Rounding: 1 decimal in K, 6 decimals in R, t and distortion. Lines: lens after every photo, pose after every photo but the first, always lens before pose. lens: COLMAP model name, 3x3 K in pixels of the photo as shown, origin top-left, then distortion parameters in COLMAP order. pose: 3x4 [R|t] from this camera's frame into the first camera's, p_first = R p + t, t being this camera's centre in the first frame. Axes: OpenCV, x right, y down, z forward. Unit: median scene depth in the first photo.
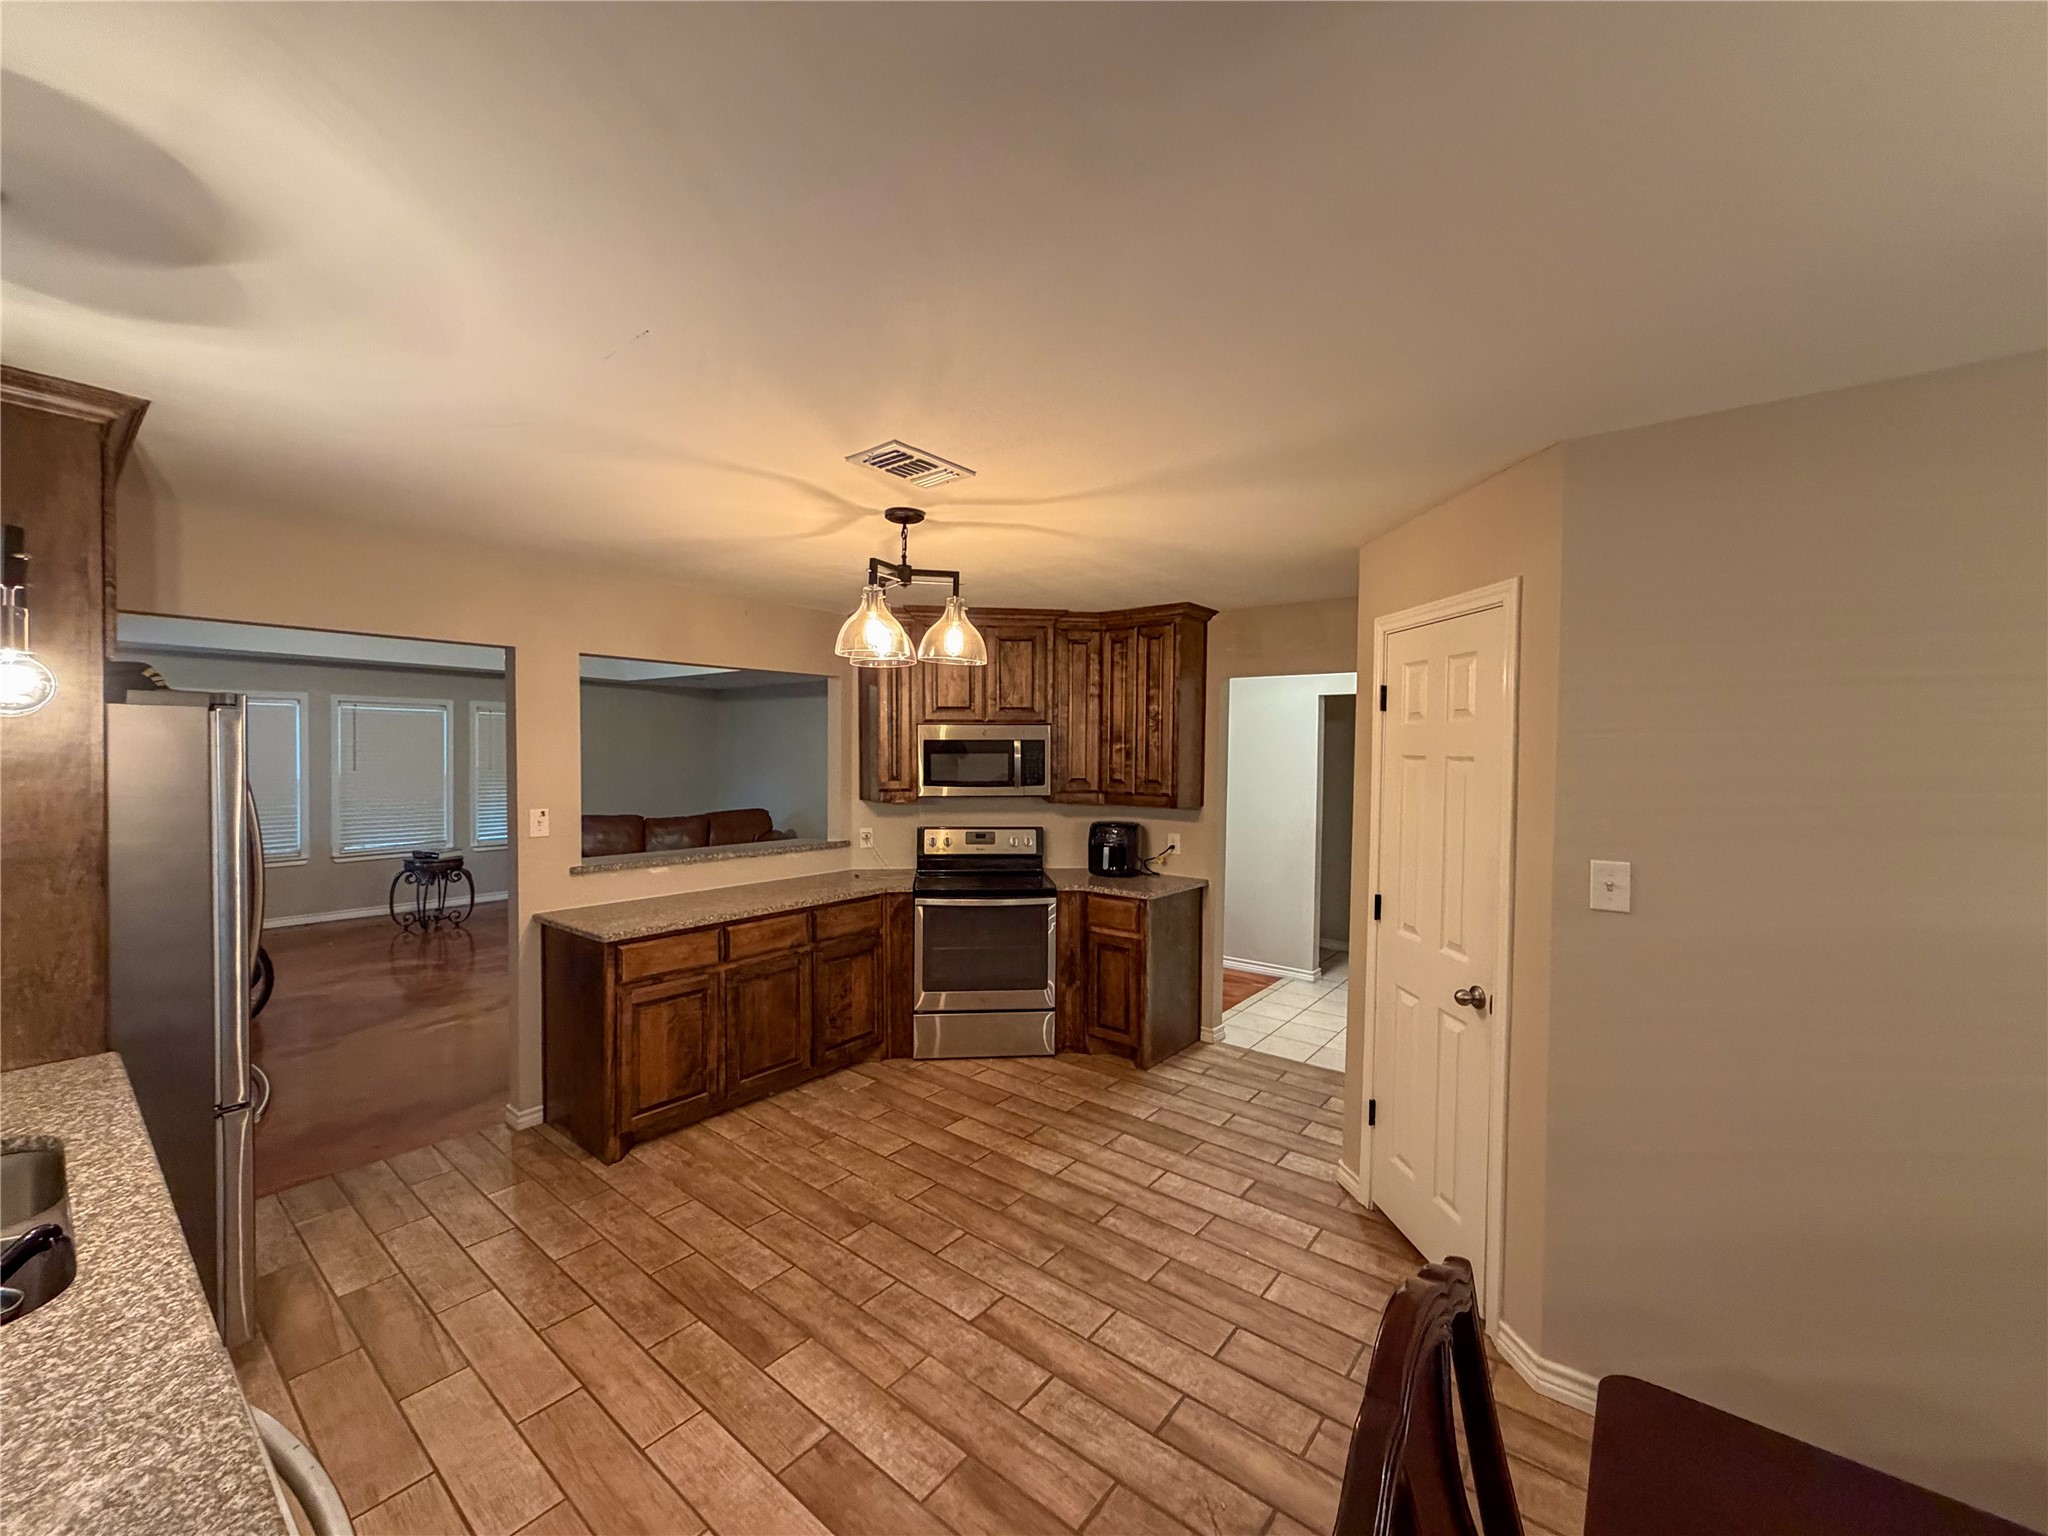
lens RADIAL K [[814.5, 0, 1020.8], [0, 814.5, 768.6], [0, 0, 1]] dist [-0.001552, 0.000588]
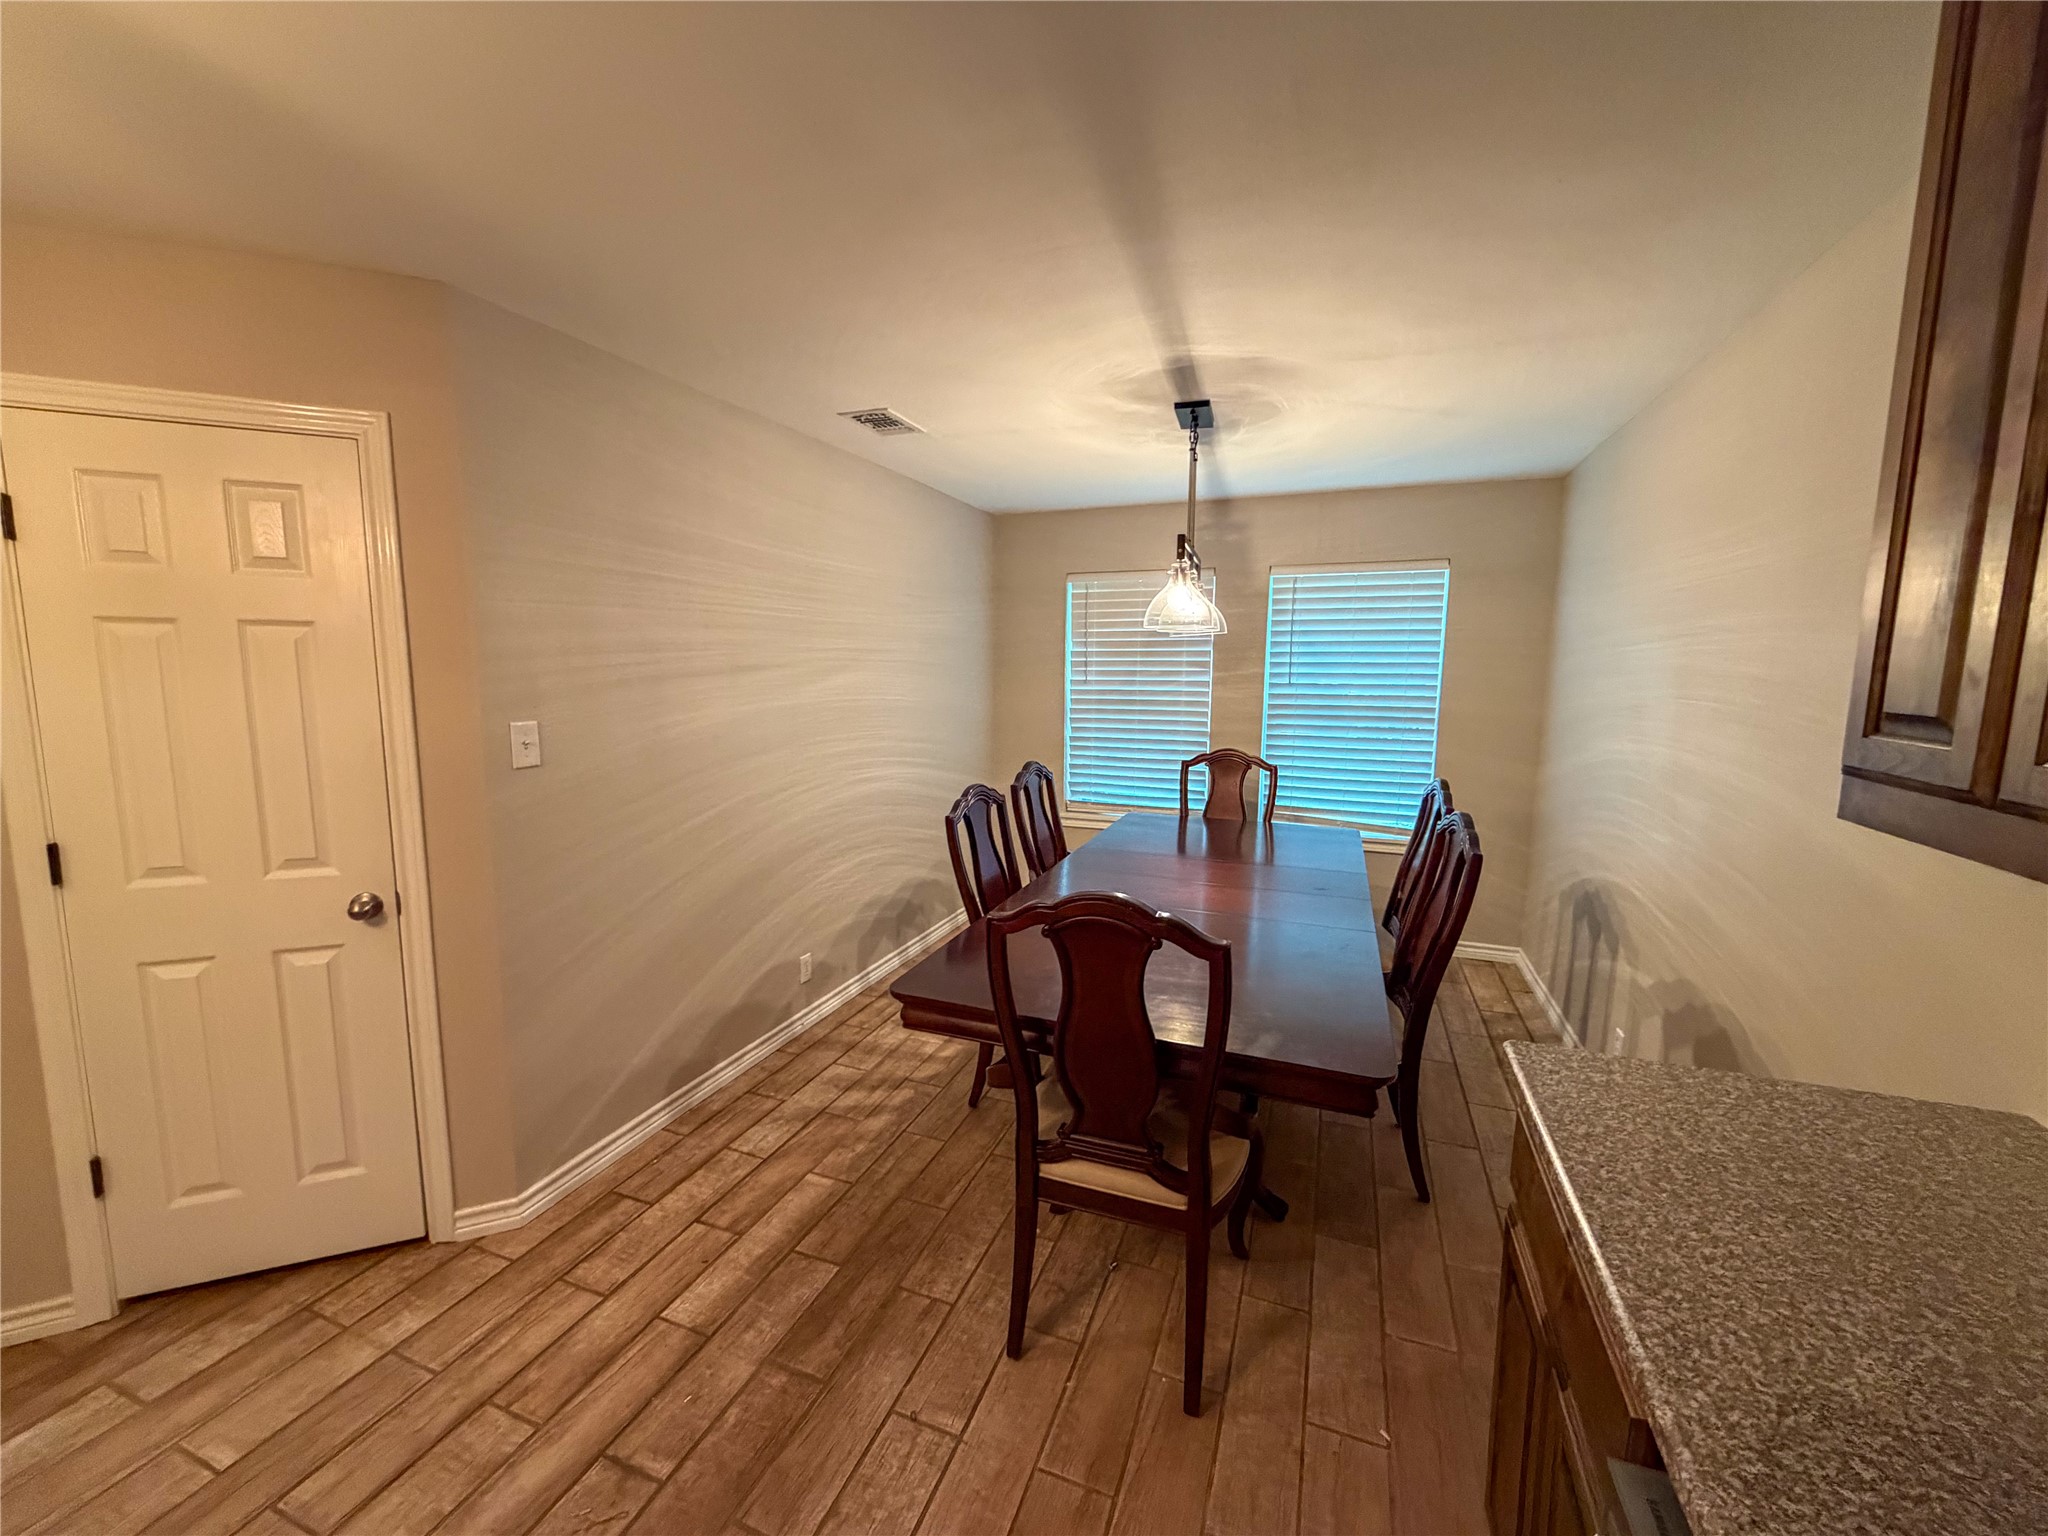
lens RADIAL K [[814.5, 0, 1017.8], [0, 814.5, 768.0], [0, 0, 1]] dist [-0.001552, 0.000588]
pose [[-0.293768, -0.134425, 0.946377, -0.301978], [0.012680, 0.989427, 0.144476, 0.015161], [-0.955793, 0.054442, -0.288958, 0.406953]]
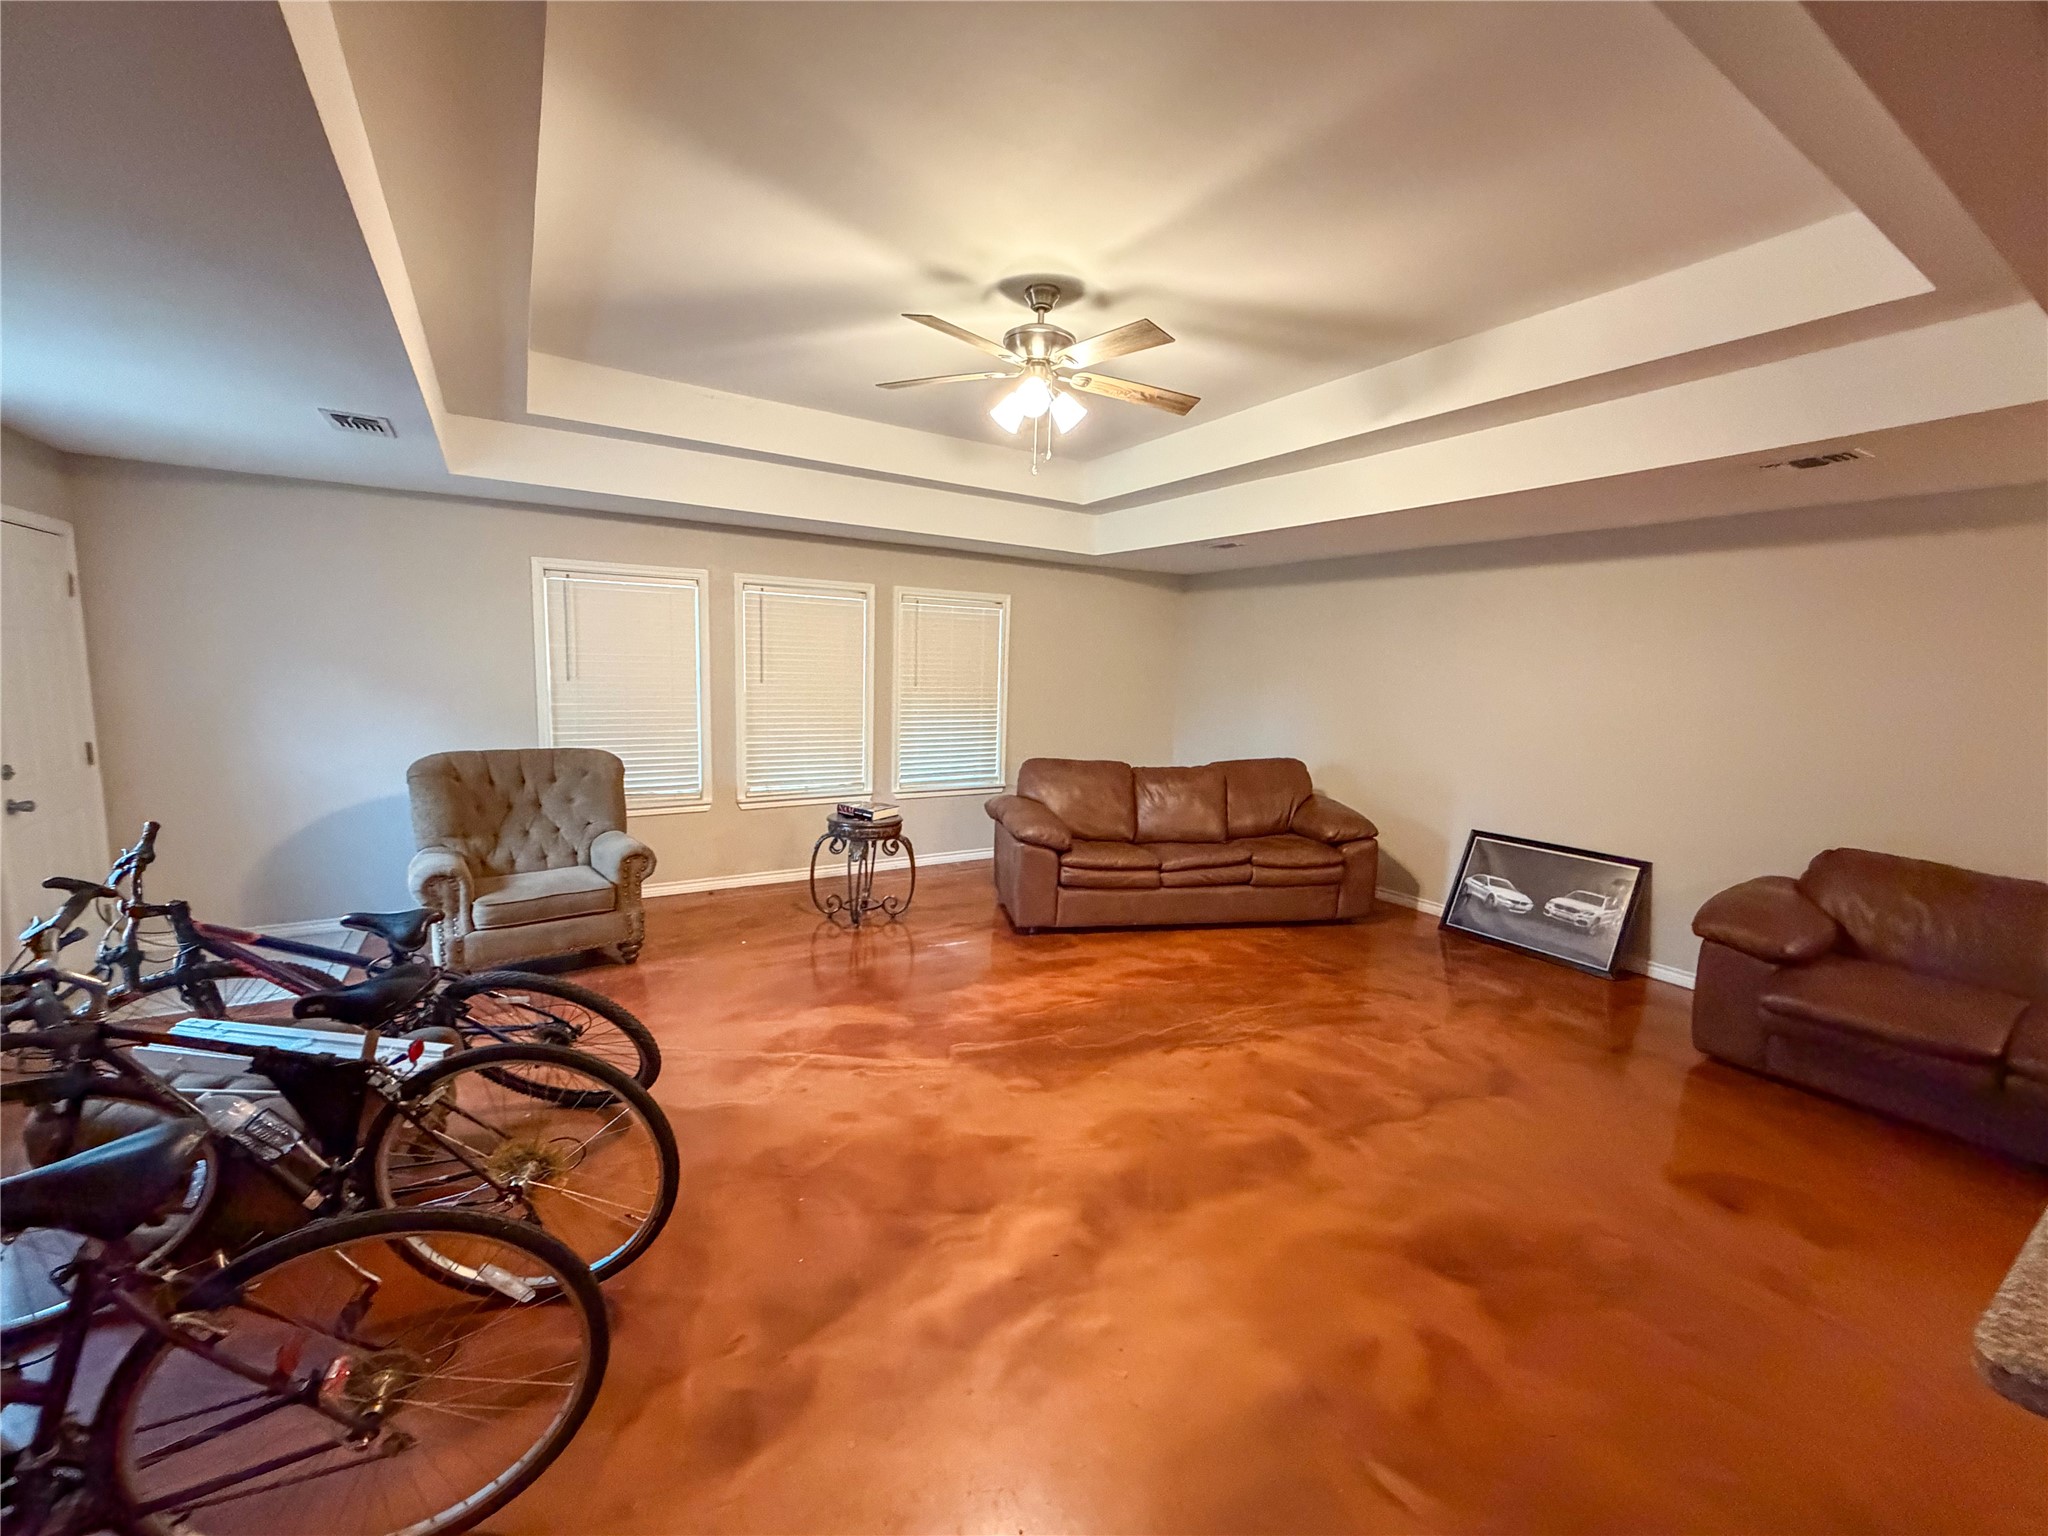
lens RADIAL K [[814.5, 0, 1015.7], [0, 814.5, 765.1], [0, 0, 1]] dist [-0.001552, 0.000588]
pose [[0.941612, 0.060577, -0.331205, -0.854161], [-0.028156, 0.994403, 0.101829, -0.010791], [0.335520, -0.086558, 0.938048, 0.925617]]
